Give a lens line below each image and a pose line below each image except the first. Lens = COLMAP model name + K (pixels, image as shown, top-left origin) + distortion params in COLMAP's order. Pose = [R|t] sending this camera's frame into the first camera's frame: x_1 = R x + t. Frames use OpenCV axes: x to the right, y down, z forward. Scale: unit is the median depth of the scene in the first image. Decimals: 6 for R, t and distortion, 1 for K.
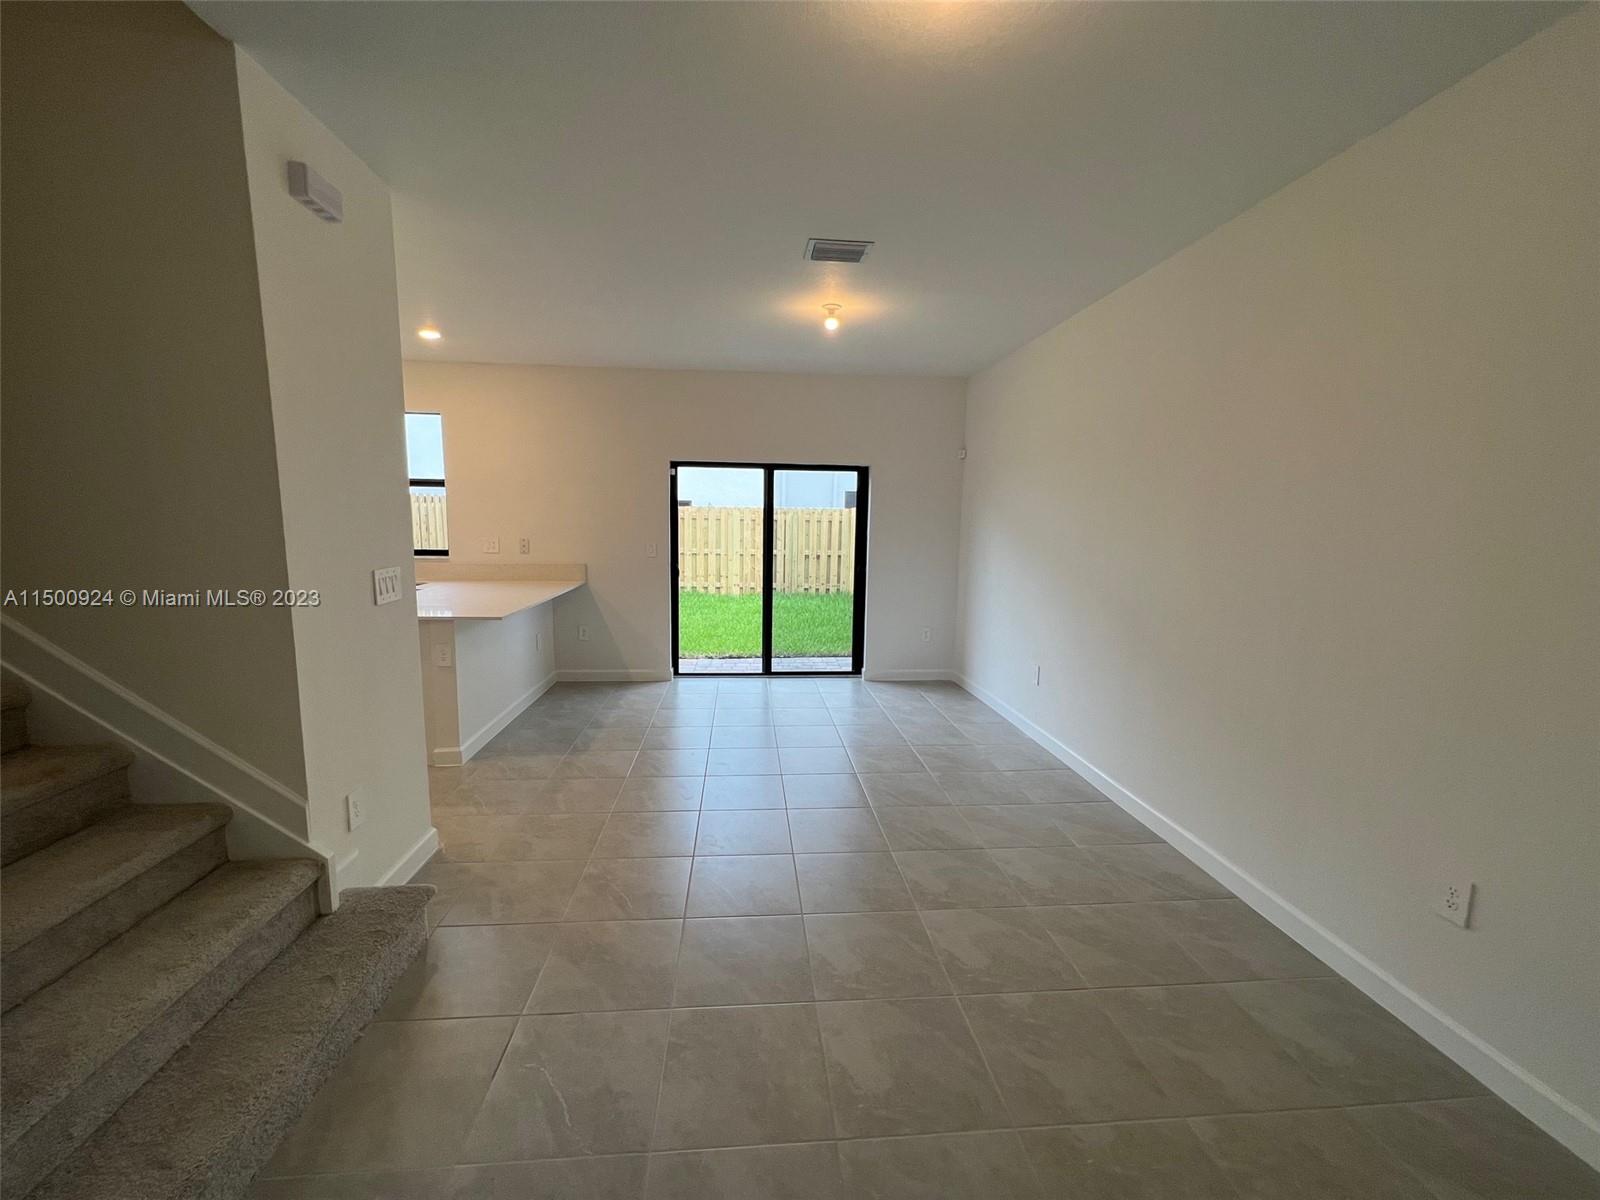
lens RADIAL K [[638.9, 0, 796.3], [0, 638.9, 603.4], [0, 0, 1]] dist [-0.000033, 0.000587]
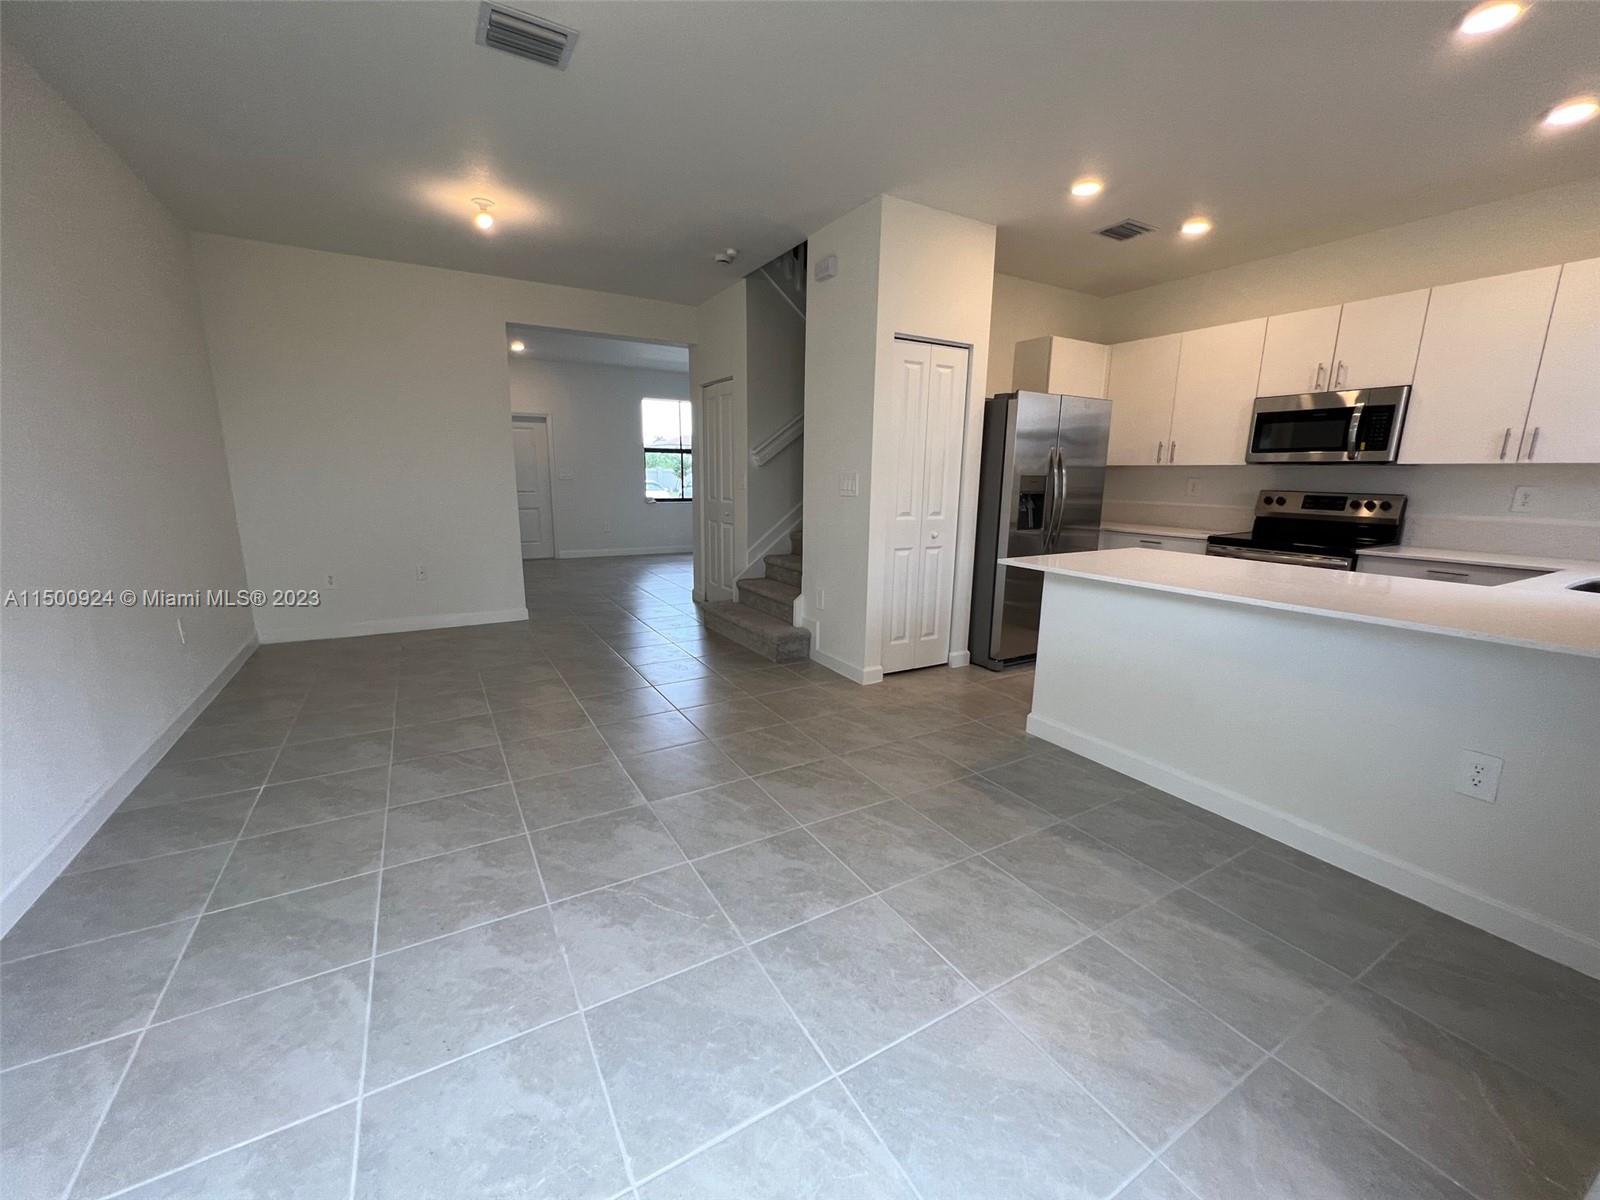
lens RADIAL K [[638.9, 0, 796.3], [0, 638.9, 603.4], [0, 0, 1]] dist [-0.000033, 0.000587]
pose [[-0.903186, 0.060265, -0.424998, 0.068246], [-0.082555, 0.947224, 0.309760, -0.094681], [0.421236, 0.314856, -0.850544, 0.985074]]
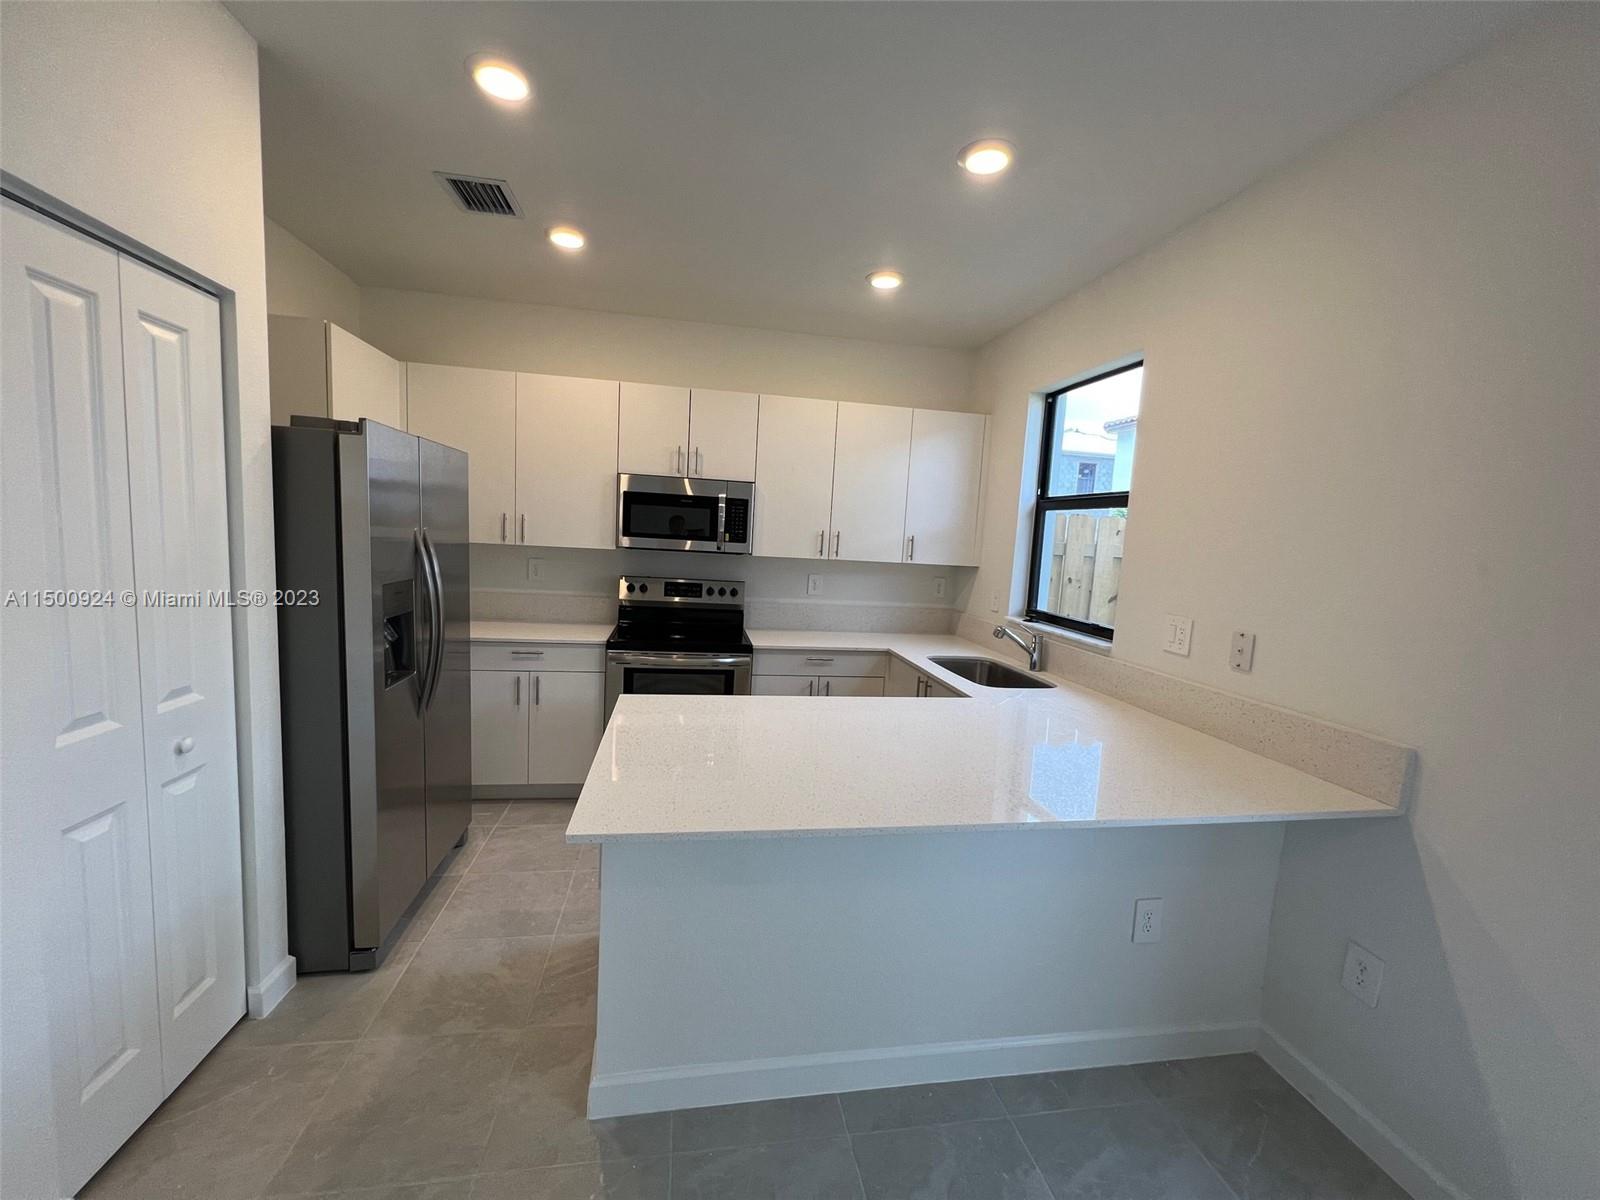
lens RADIAL K [[638.9, 0, 796.3], [0, 638.9, 603.4], [0, 0, 1]] dist [-0.000033, 0.000587]
pose [[0.084728, 0.099785, -0.991395, -0.076798], [-0.185495, 0.979159, 0.082700, -0.093359], [0.978986, 0.176892, 0.101472, 0.659335]]
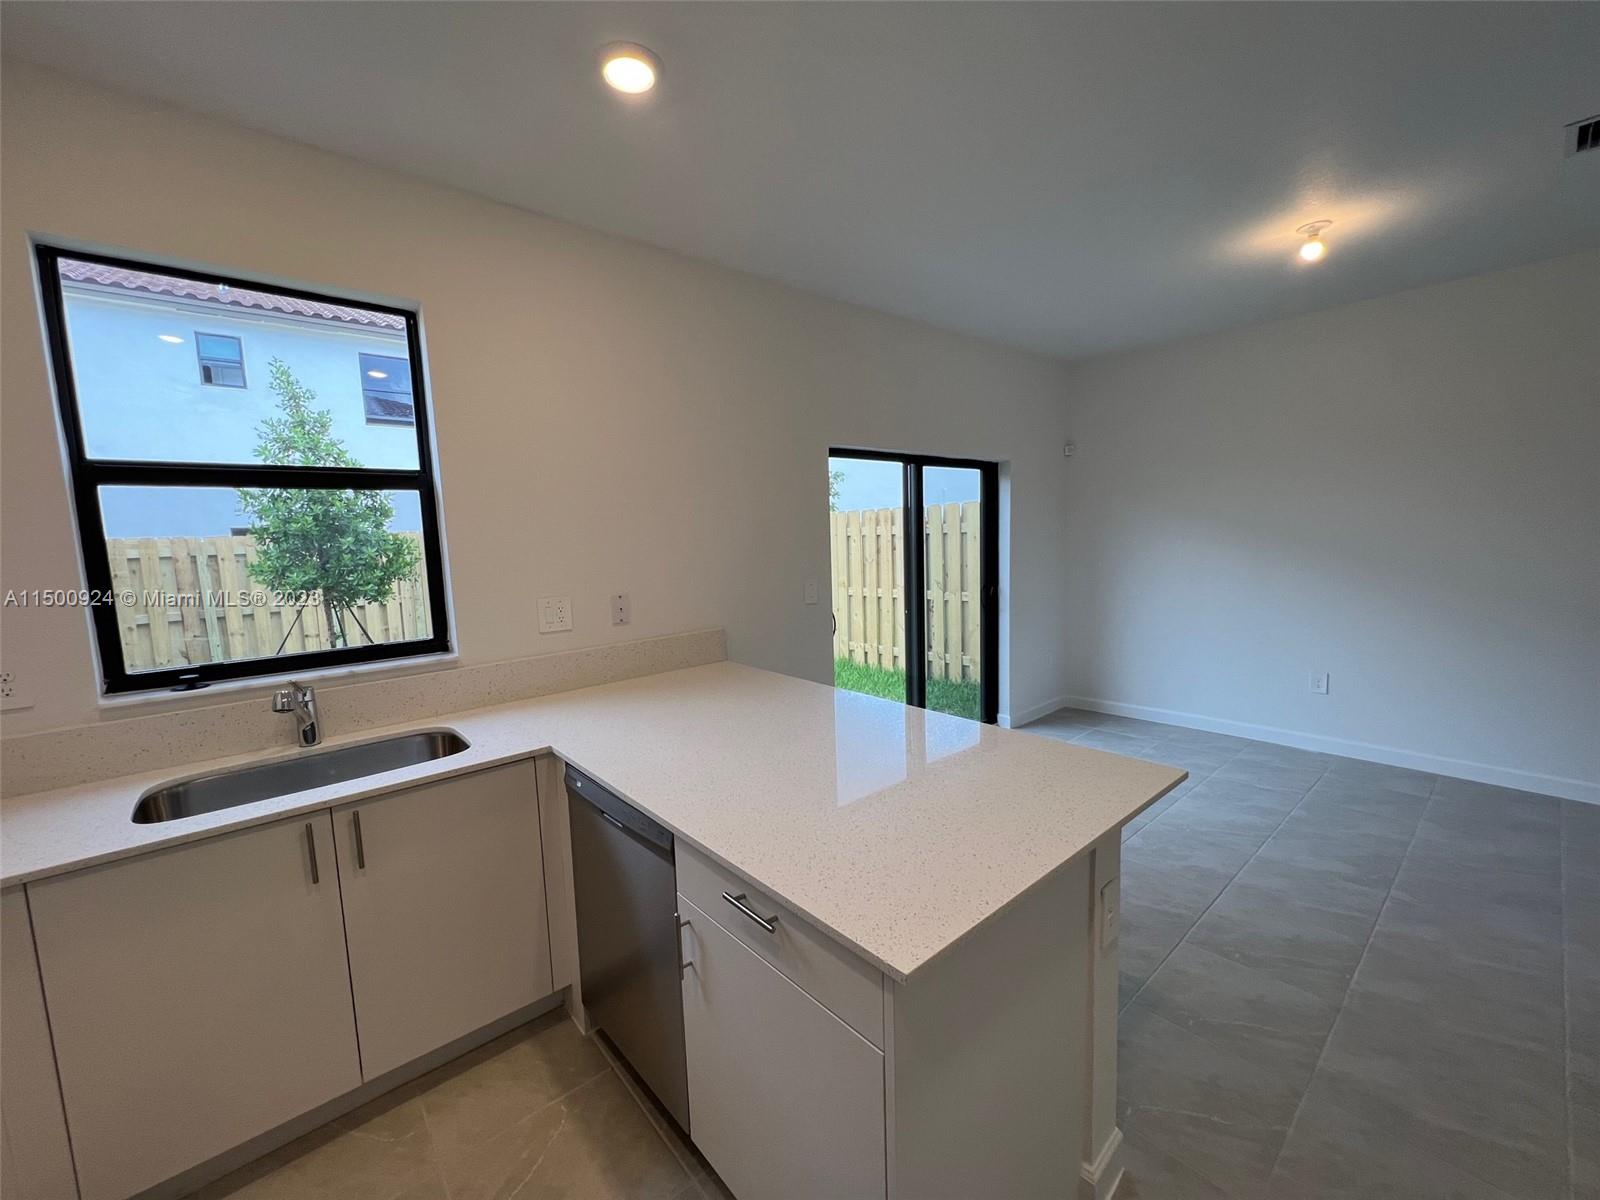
lens RADIAL K [[638.9, 0, 796.3], [0, 638.9, 603.4], [0, 0, 1]] dist [-0.000033, 0.000587]
pose [[0.811314, -0.105346, 0.575041, -0.560148], [0.123482, 0.992318, 0.007570, -0.076057], [-0.571421, 0.064866, 0.818089, 0.492151]]
